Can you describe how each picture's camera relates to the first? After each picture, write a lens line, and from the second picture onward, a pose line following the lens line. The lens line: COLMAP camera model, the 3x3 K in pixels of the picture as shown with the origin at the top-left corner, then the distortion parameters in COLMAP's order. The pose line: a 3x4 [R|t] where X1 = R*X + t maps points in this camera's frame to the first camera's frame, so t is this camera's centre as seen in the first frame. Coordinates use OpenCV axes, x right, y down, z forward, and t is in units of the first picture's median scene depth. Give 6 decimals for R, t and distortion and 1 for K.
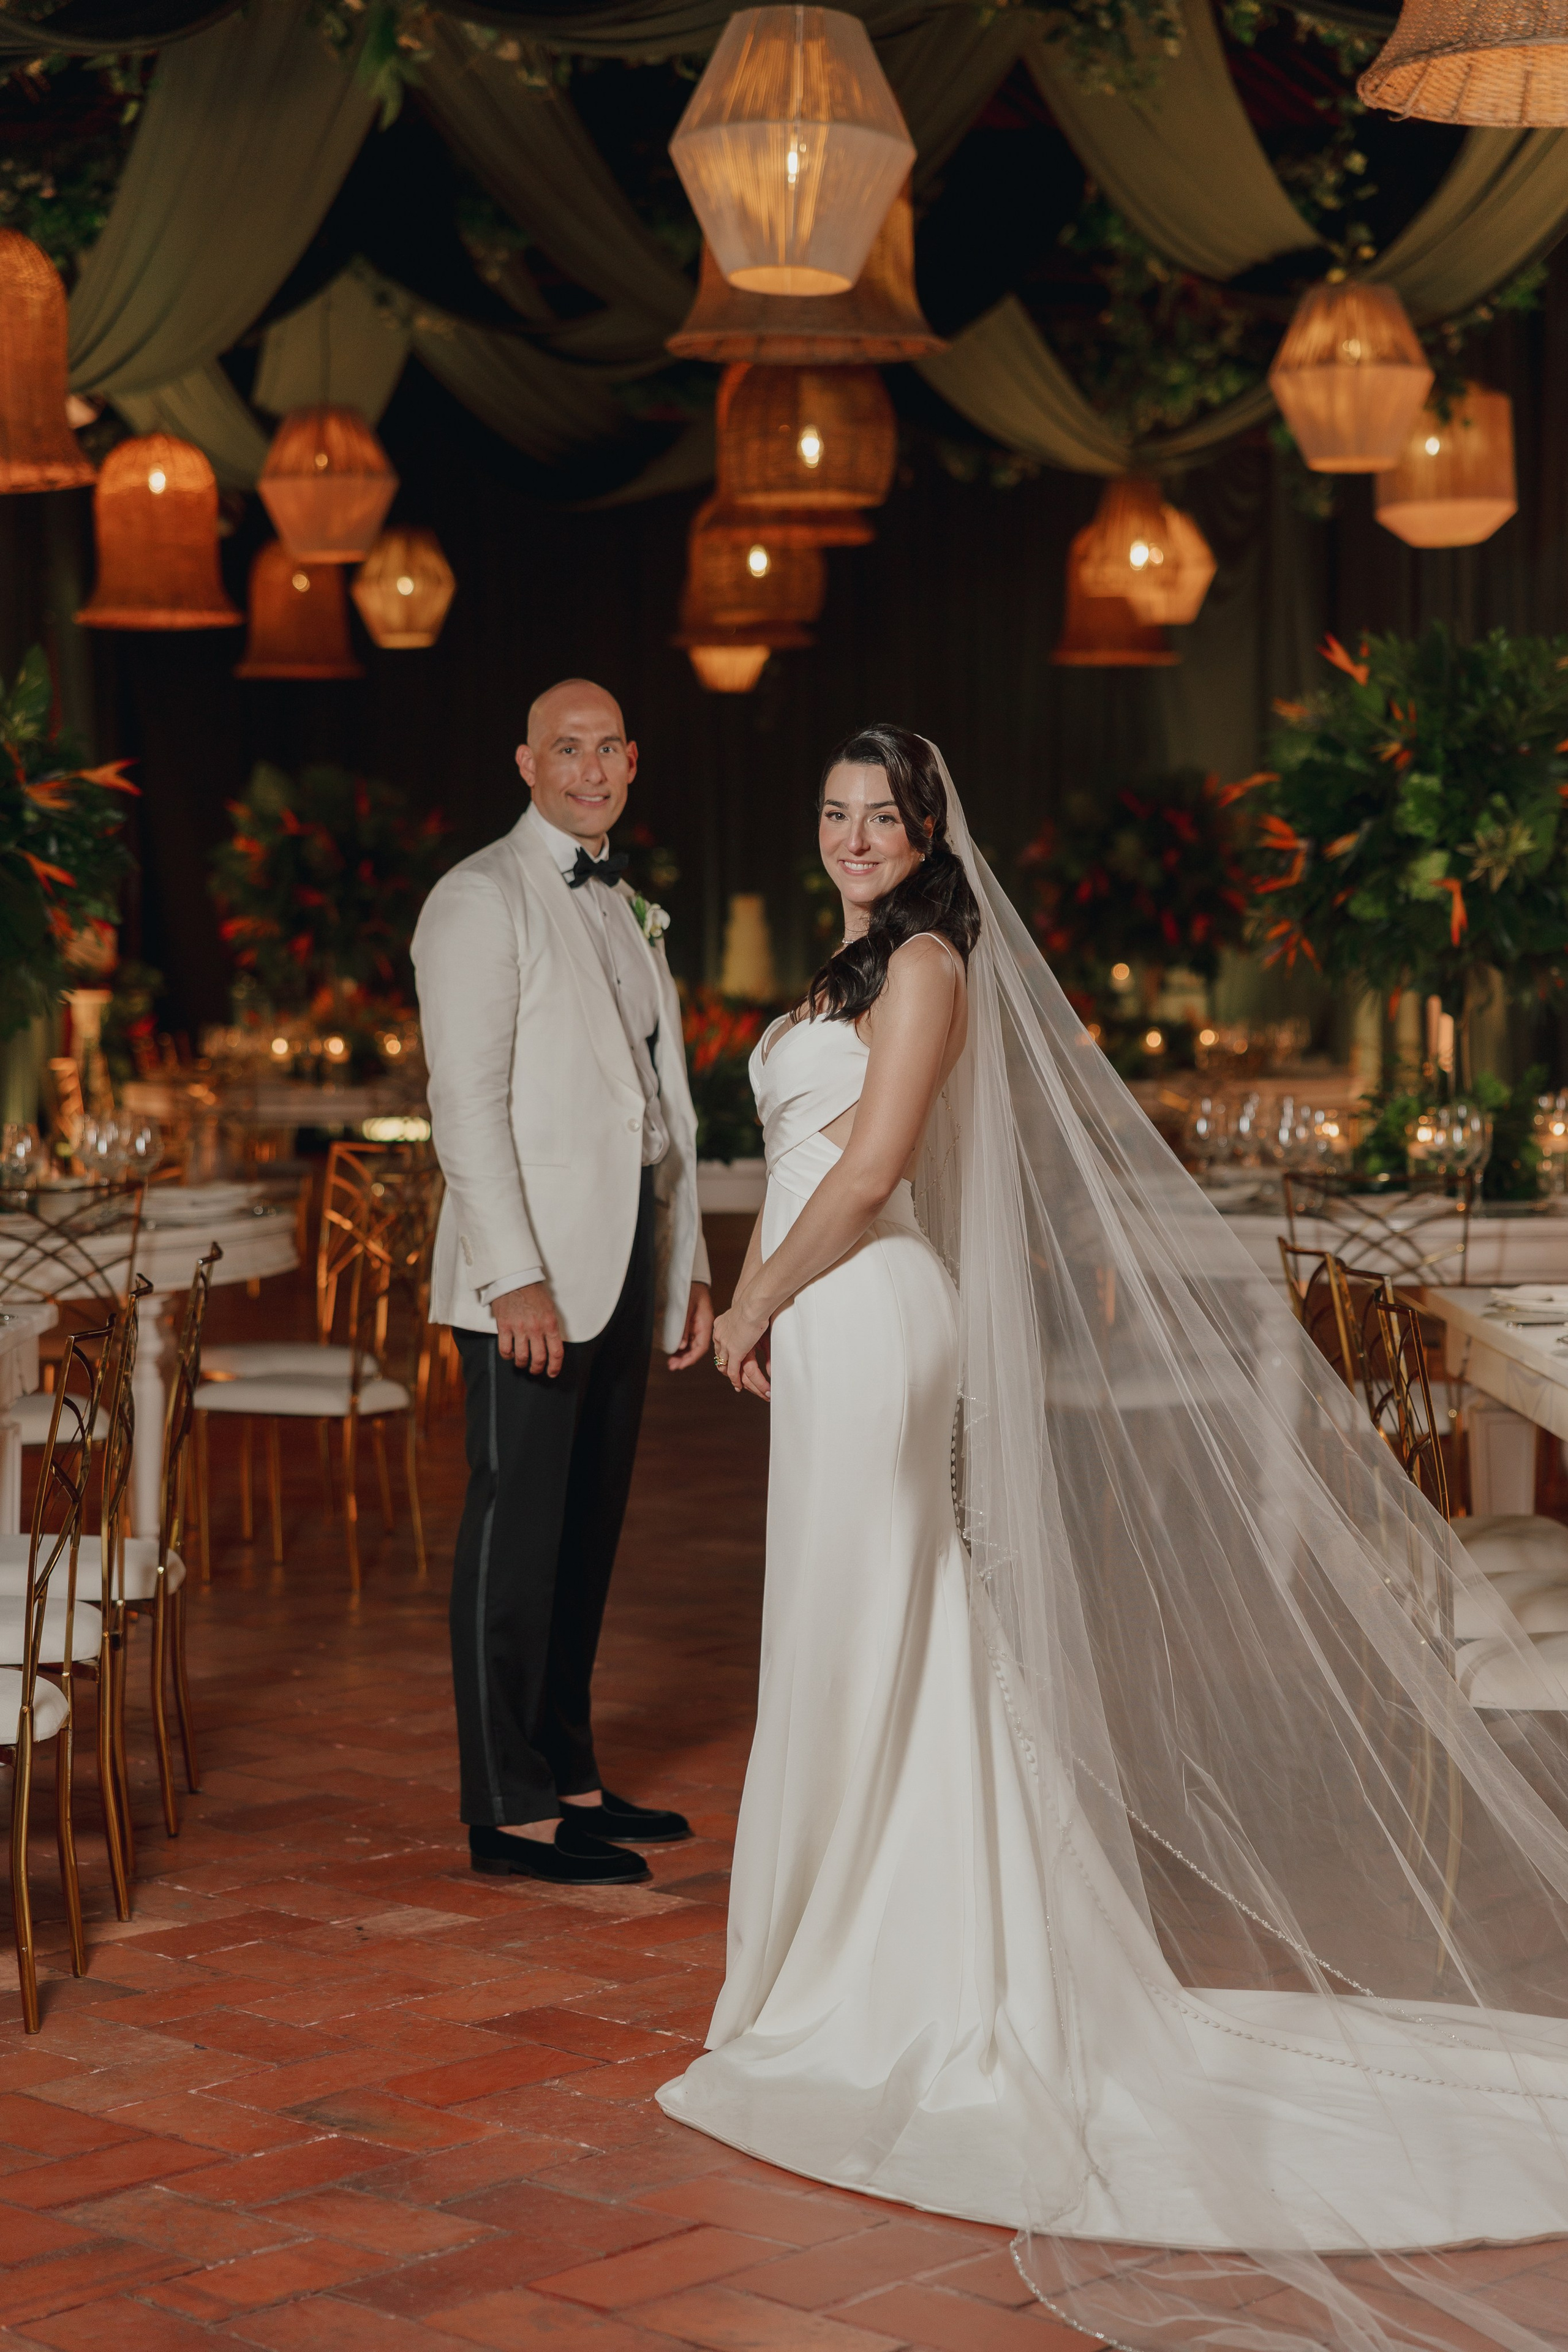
lens RADIAL K [[4637.0, 0, 784.0], [0, 4637.0, 1176.0], [0, 0, 1]] dist [0.044745, -0.605624]
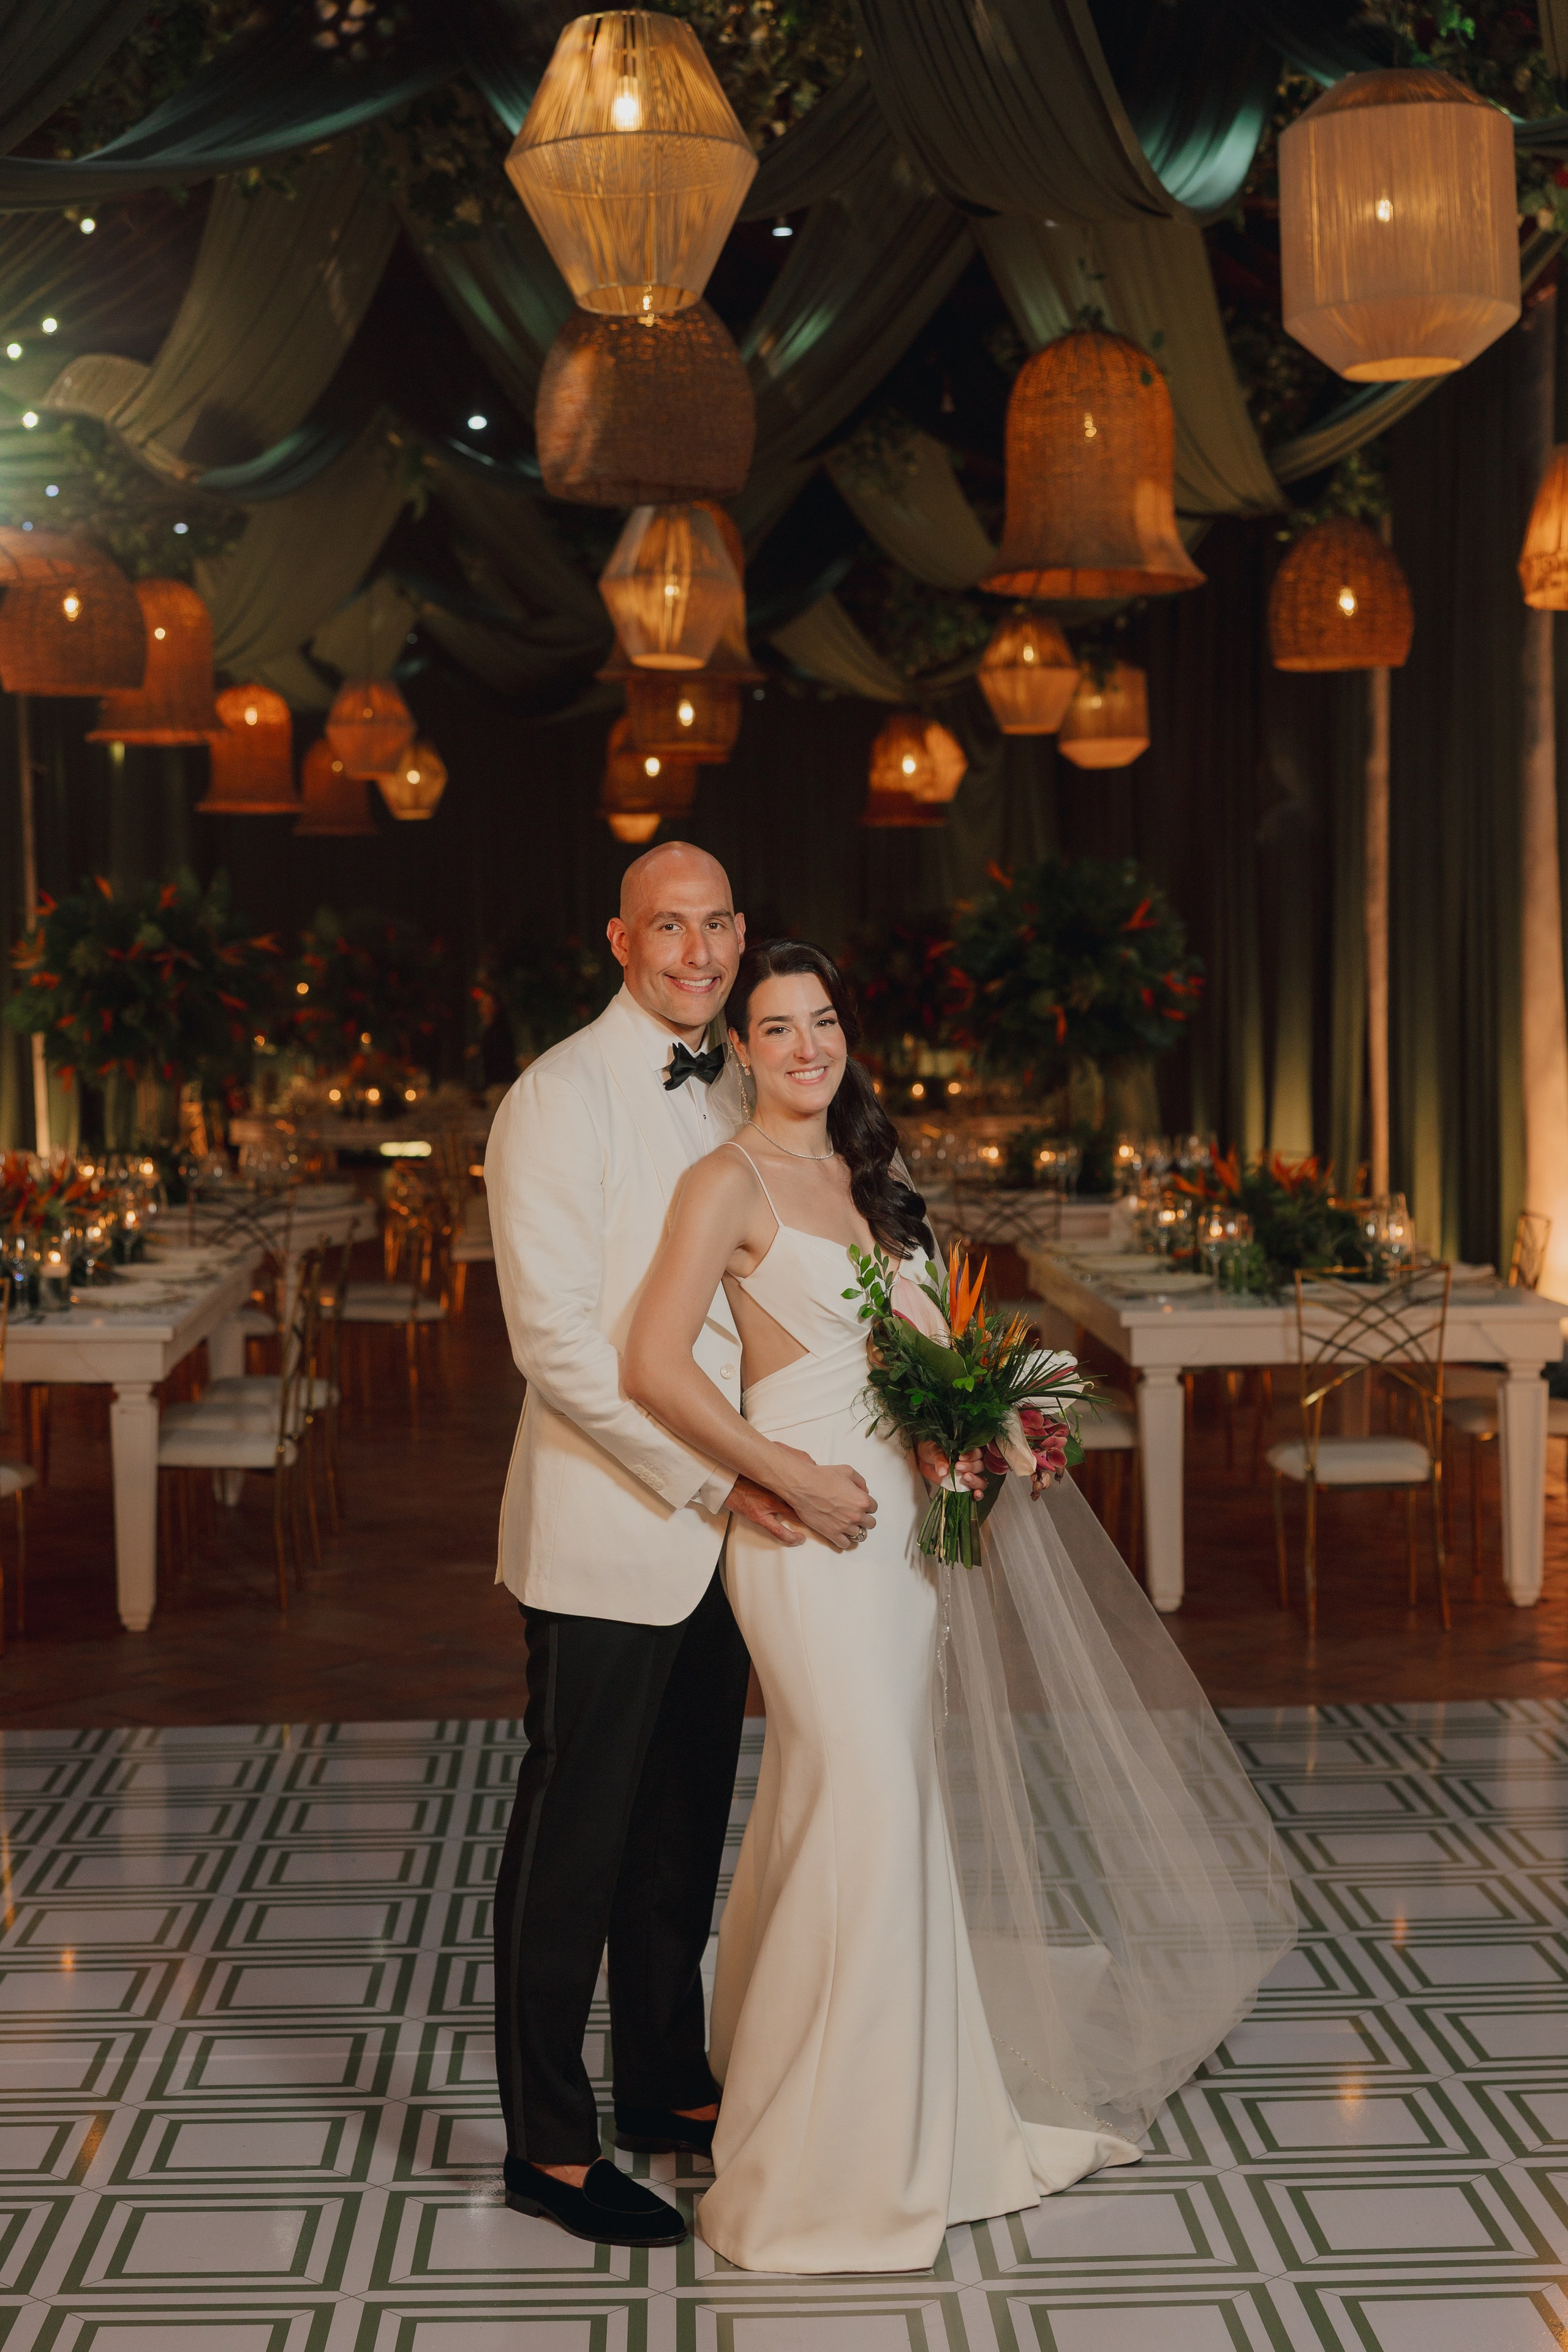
lens RADIAL K [[3665.0, 0, 784.0], [0, 3665.0, 1176.0], [0, 0, 1]] dist [0.025456, -0.015788]
pose [[0.999599, -0.001961, 0.028232, 0.002809], [0.001994, 0.999997, -0.001173, -0.000048], [-0.028230, 0.001228, 0.999601, -0.196311]]
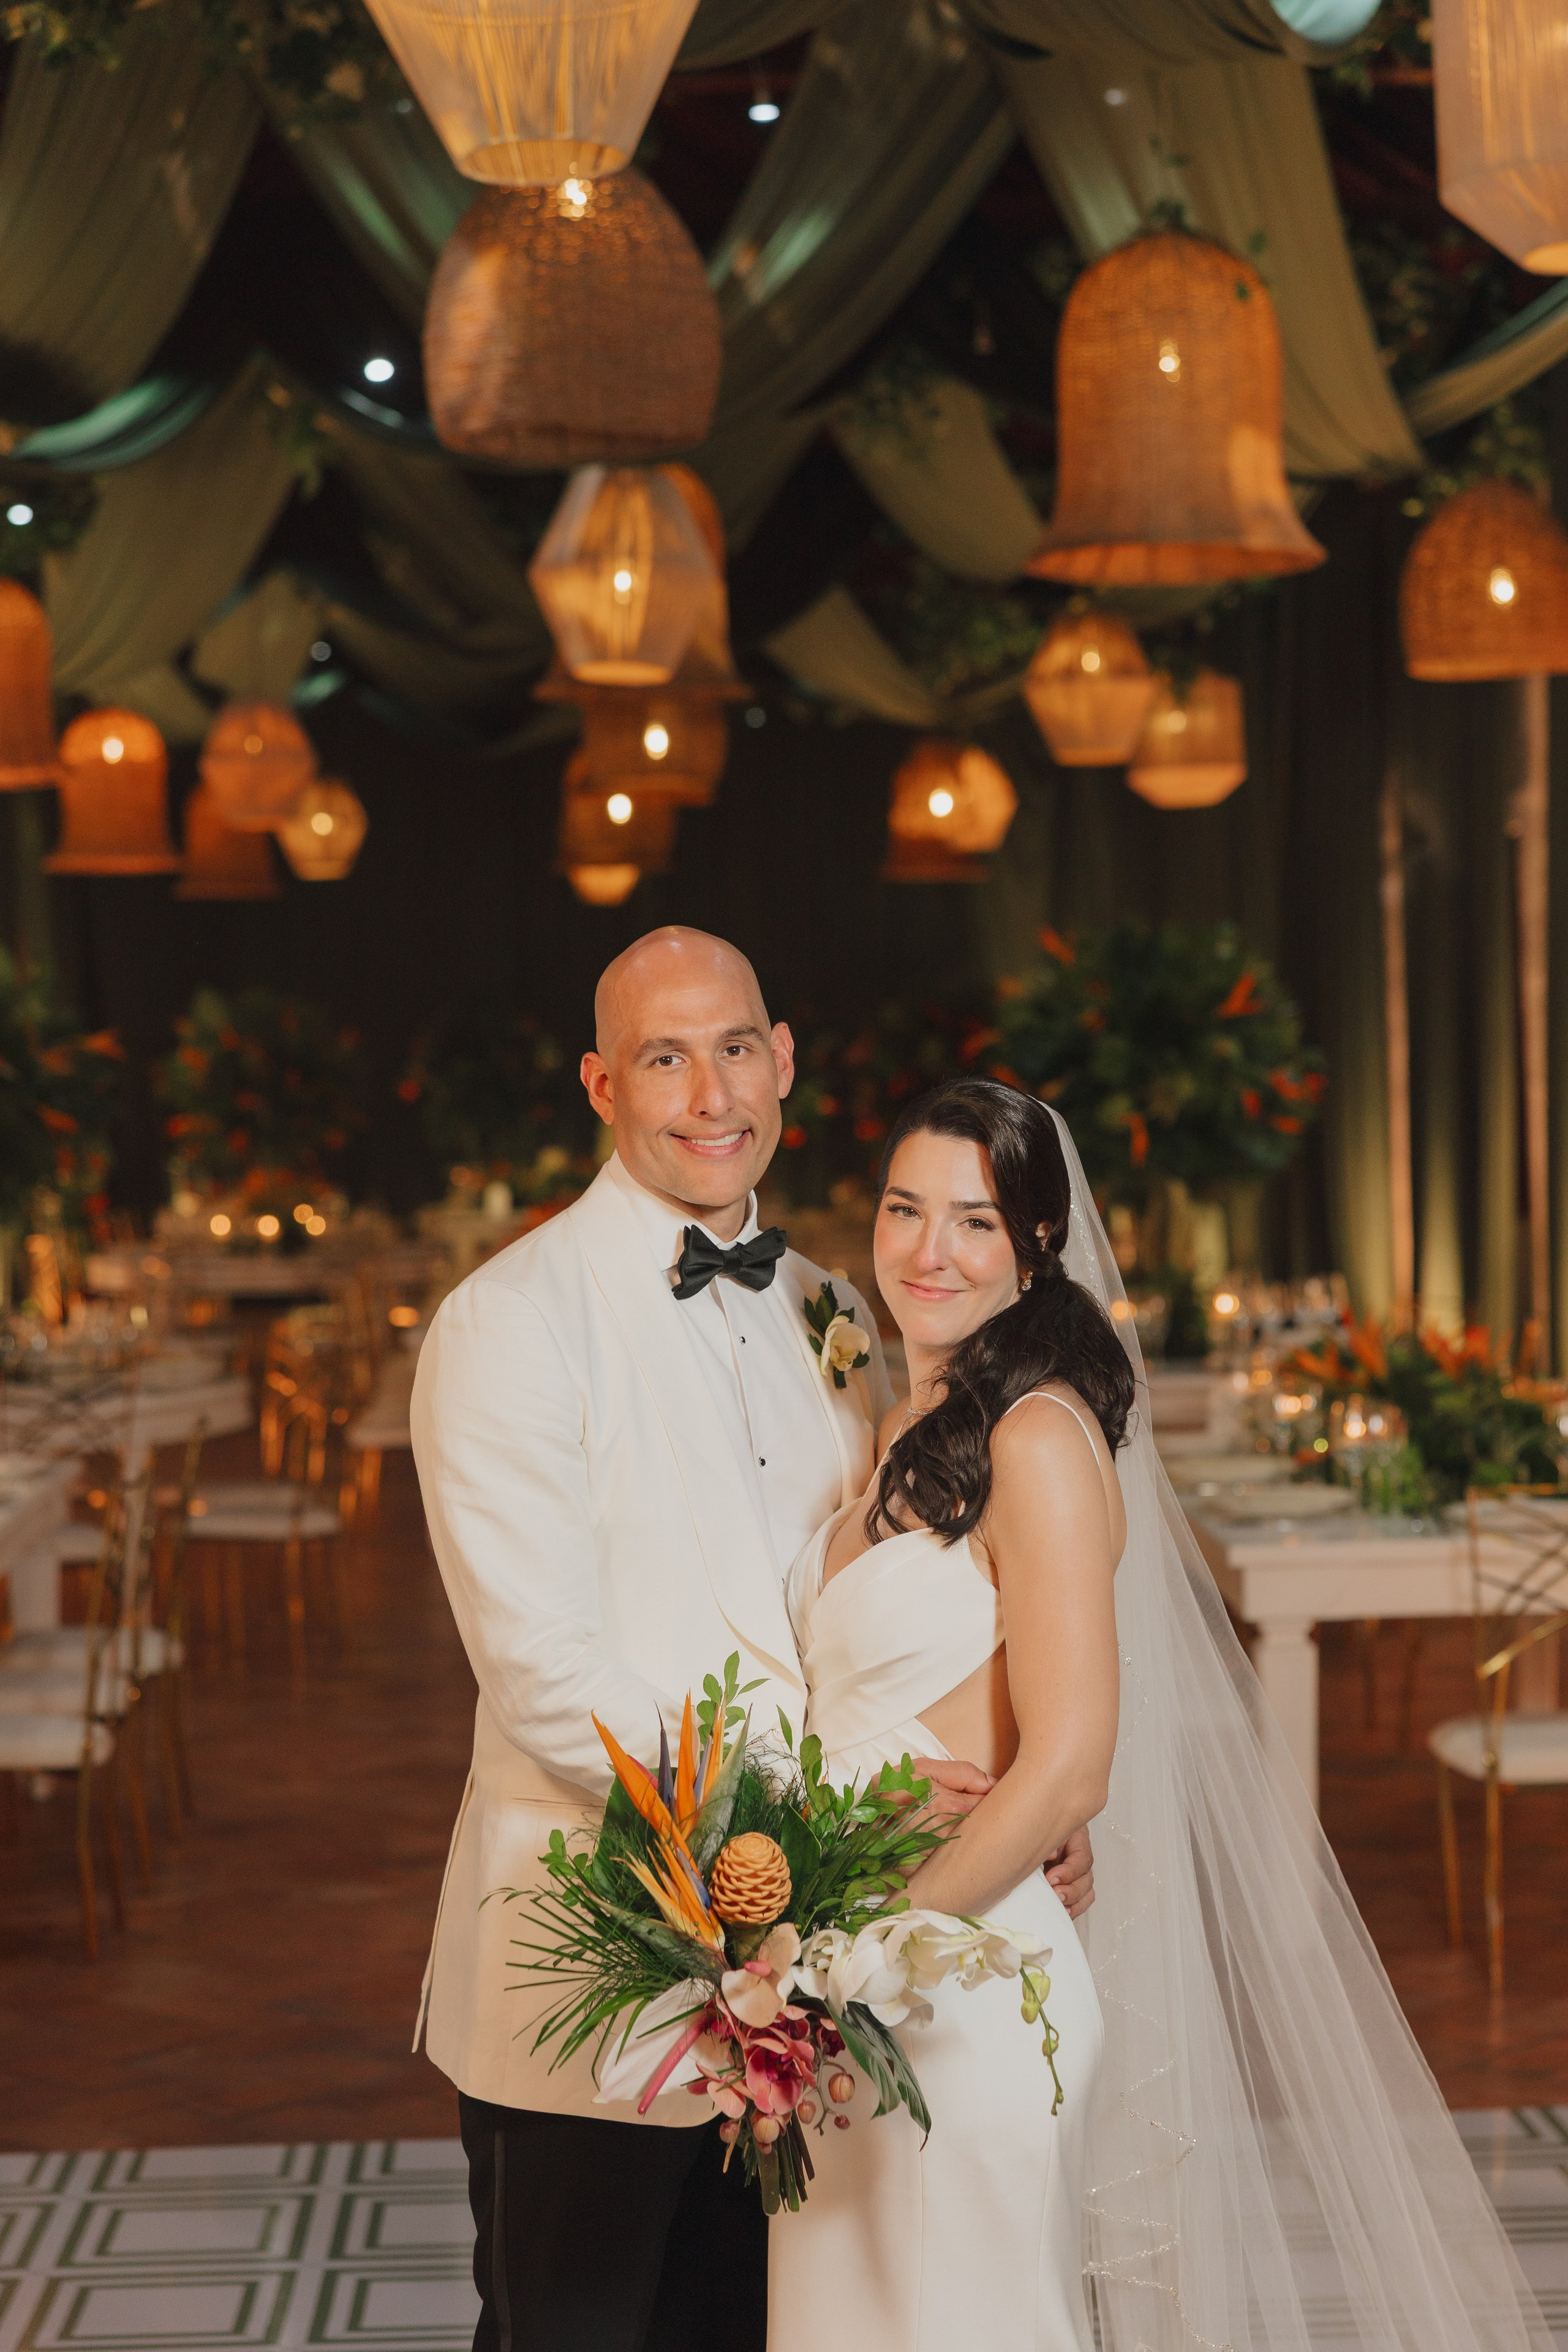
lens RADIAL K [[4403.5, 0, 784.0], [0, 4403.5, 1176.0], [0, 0, 1]] dist [0.015371, 0.033074]
pose [[0.999643, -0.010454, 0.024572, 0.008131], [0.011151, 0.999535, -0.028393, -0.007394], [-0.024264, 0.028657, 0.999295, -0.135041]]
